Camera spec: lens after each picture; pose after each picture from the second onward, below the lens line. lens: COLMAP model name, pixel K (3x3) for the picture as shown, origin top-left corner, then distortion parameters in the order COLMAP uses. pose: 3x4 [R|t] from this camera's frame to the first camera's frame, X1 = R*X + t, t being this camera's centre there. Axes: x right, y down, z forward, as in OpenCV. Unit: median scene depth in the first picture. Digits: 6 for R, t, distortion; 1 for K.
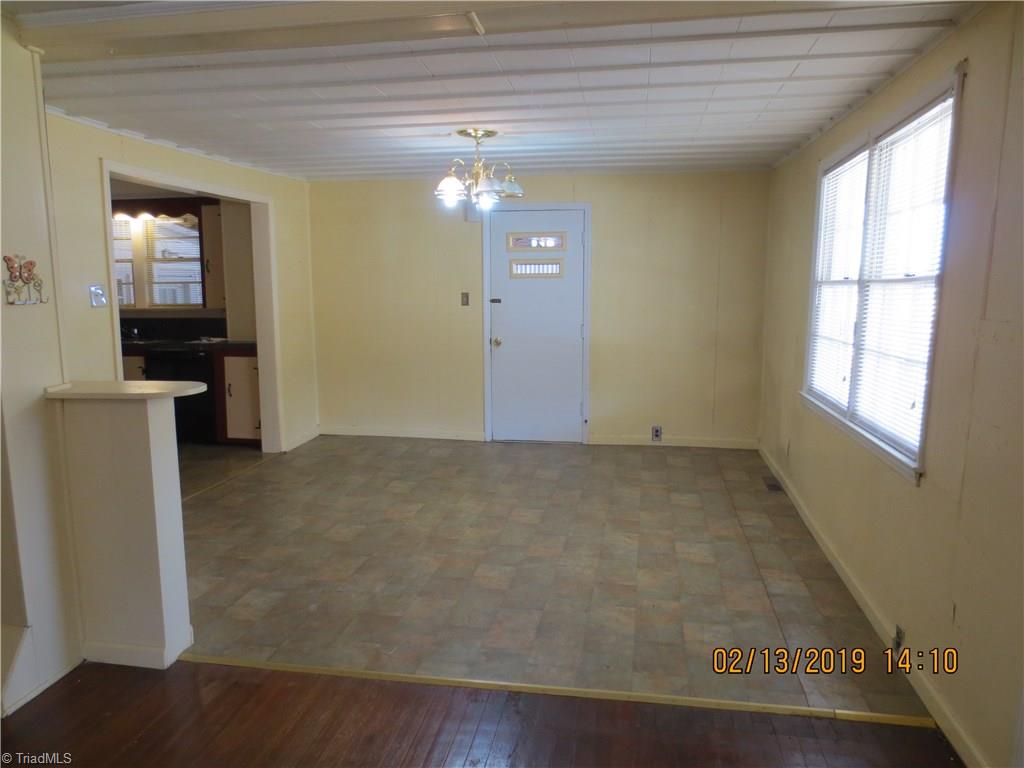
lens RADIAL K [[714.8, 0, 514.8], [0, 714.8, 388.4], [0, 0, 1]] dist [-0.056147, 0.000113]
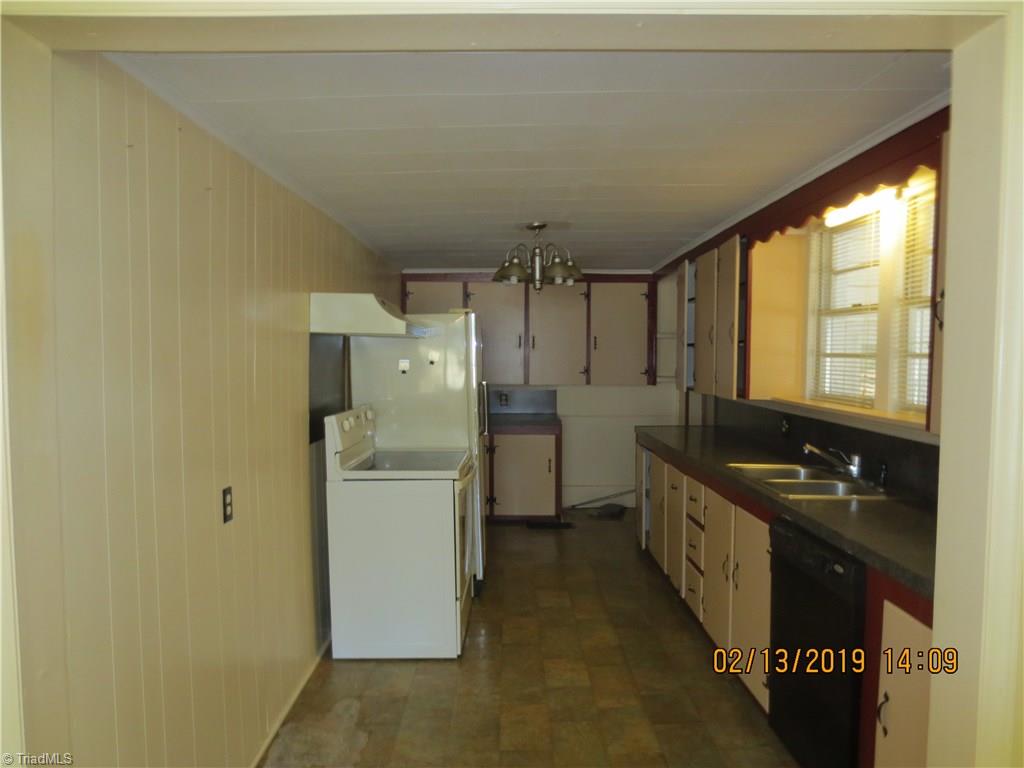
lens RADIAL K [[714.8, 0, 512.2], [0, 714.8, 386.4], [0, 0, 1]] dist [-0.056147, 0.000113]
pose [[-0.979705, 0.022201, -0.199212, -0.072293], [-0.018031, 0.980058, 0.197893, -0.209050], [0.199633, 0.197469, -0.959767, 1.341618]]
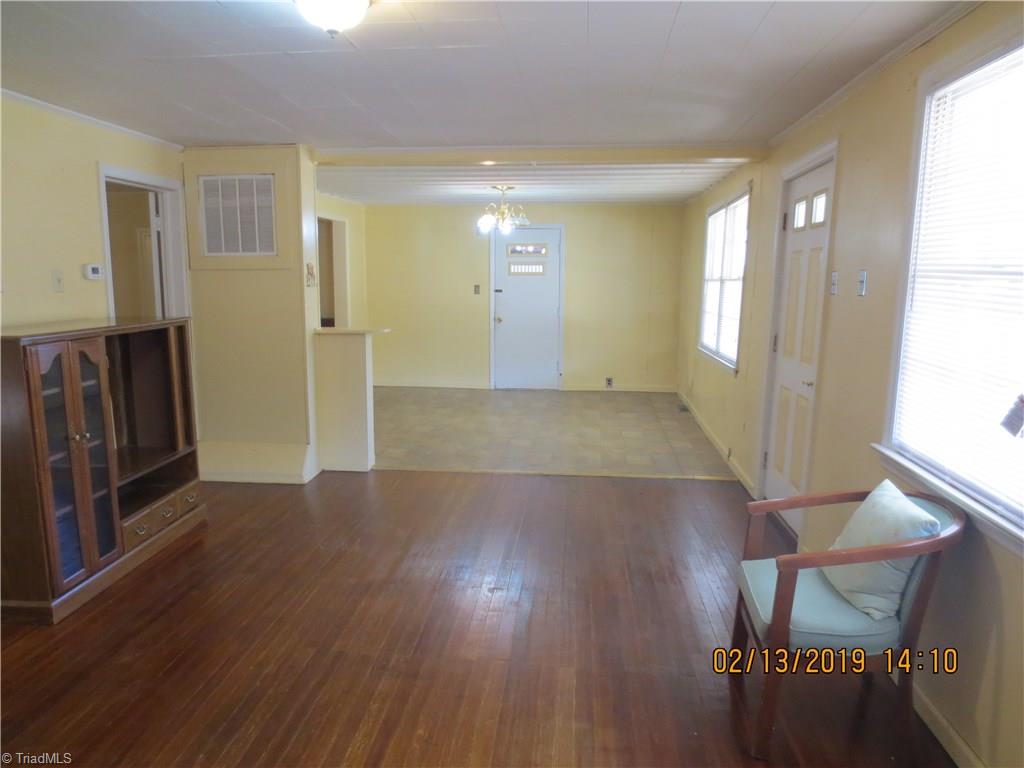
lens RADIAL K [[714.8, 0, 514.3], [0, 714.8, 390.0], [0, 0, 1]] dist [-0.056147, 0.000113]
pose [[0.997512, -0.001184, 0.070483, -0.137463], [0.000520, 0.999955, 0.009443, 0.090557], [-0.070491, -0.009382, 0.997468, -0.624645]]
